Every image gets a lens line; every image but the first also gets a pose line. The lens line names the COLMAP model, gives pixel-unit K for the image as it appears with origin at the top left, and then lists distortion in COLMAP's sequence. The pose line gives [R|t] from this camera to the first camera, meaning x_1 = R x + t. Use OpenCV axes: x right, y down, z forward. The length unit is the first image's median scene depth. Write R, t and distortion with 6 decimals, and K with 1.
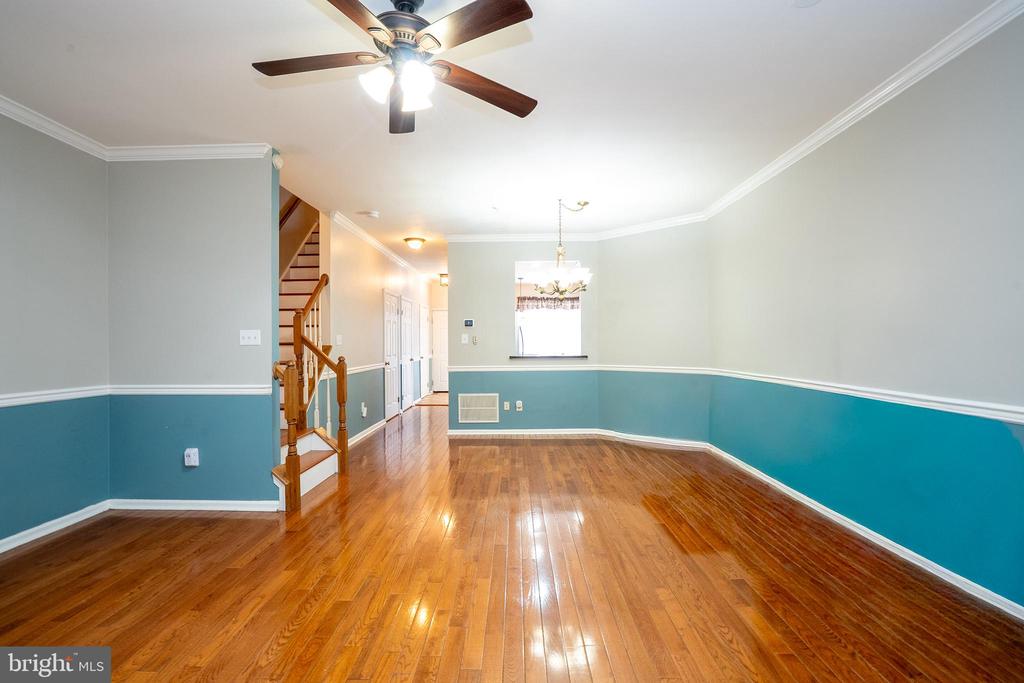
lens RADIAL K [[472.2, 0, 507.5], [0, 472.2, 341.4], [0, 0, 1]] dist [-0.055110, 0.017661]
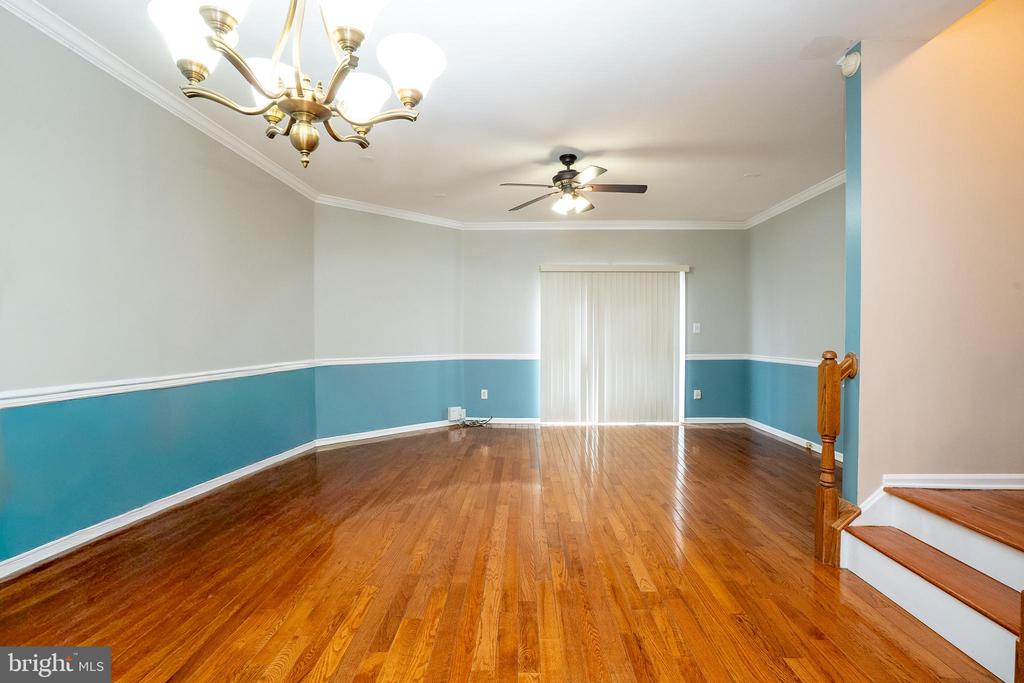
lens RADIAL K [[472.2, 0, 508.9], [0, 472.2, 338.4], [0, 0, 1]] dist [-0.055110, 0.017661]
pose [[-0.999877, 0.005261, 0.014779, 0.009893], [0.005386, 0.999949, 0.008485, 0.021589], [-0.014734, 0.008563, -0.999855, 2.403993]]
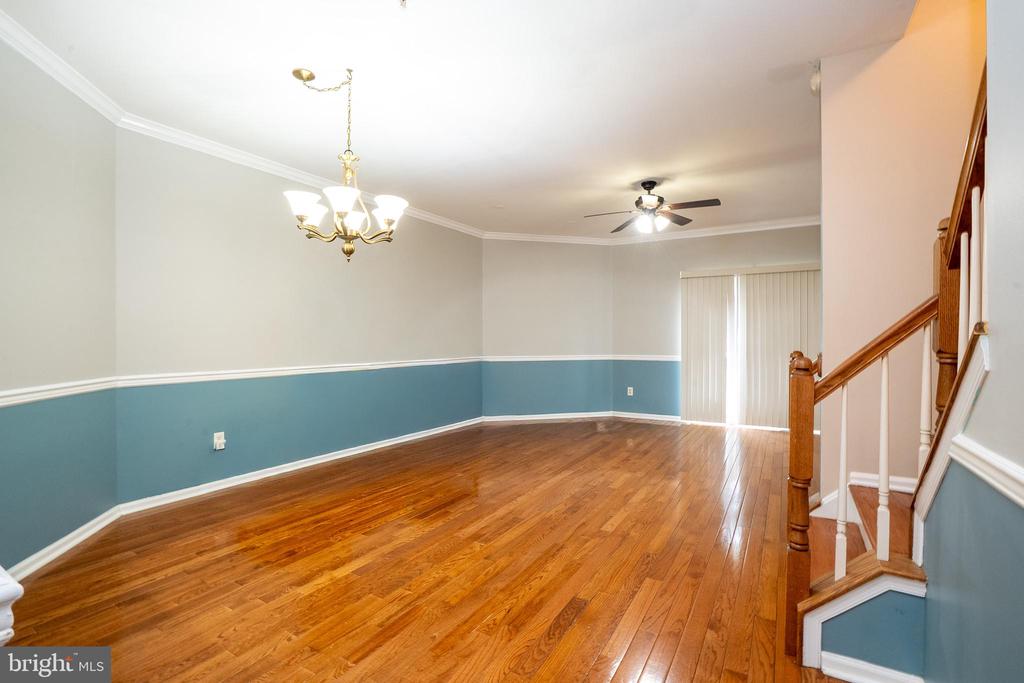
lens RADIAL K [[472.2, 0, 509.7], [0, 472.2, 342.9], [0, 0, 1]] dist [-0.055110, 0.017661]
pose [[-0.864091, 0.002534, 0.503329, -0.621902], [0.007735, 0.999936, 0.008245, 0.025145], [-0.503276, 0.011018, -0.864056, 2.661342]]
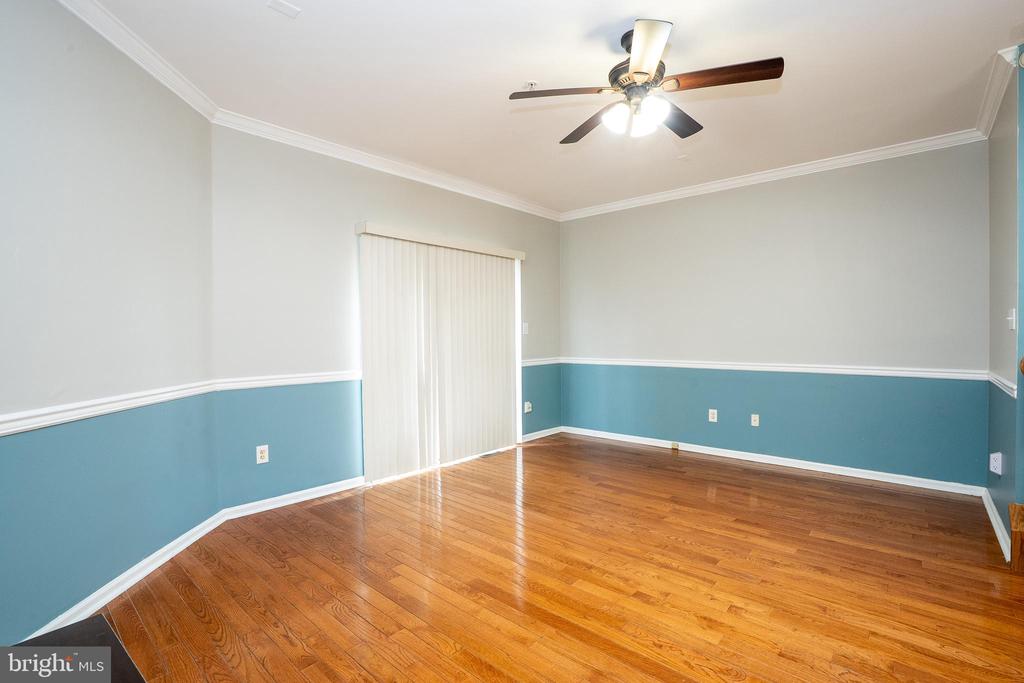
lens RADIAL K [[472.2, 0, 510.2], [0, 472.2, 338.5], [0, 0, 1]] dist [-0.055110, 0.017661]
pose [[-0.651700, 0.015494, -0.758318, 0.714741], [0.008606, 0.999878, 0.013033, 0.011423], [0.758428, 0.001968, -0.651754, 1.210520]]
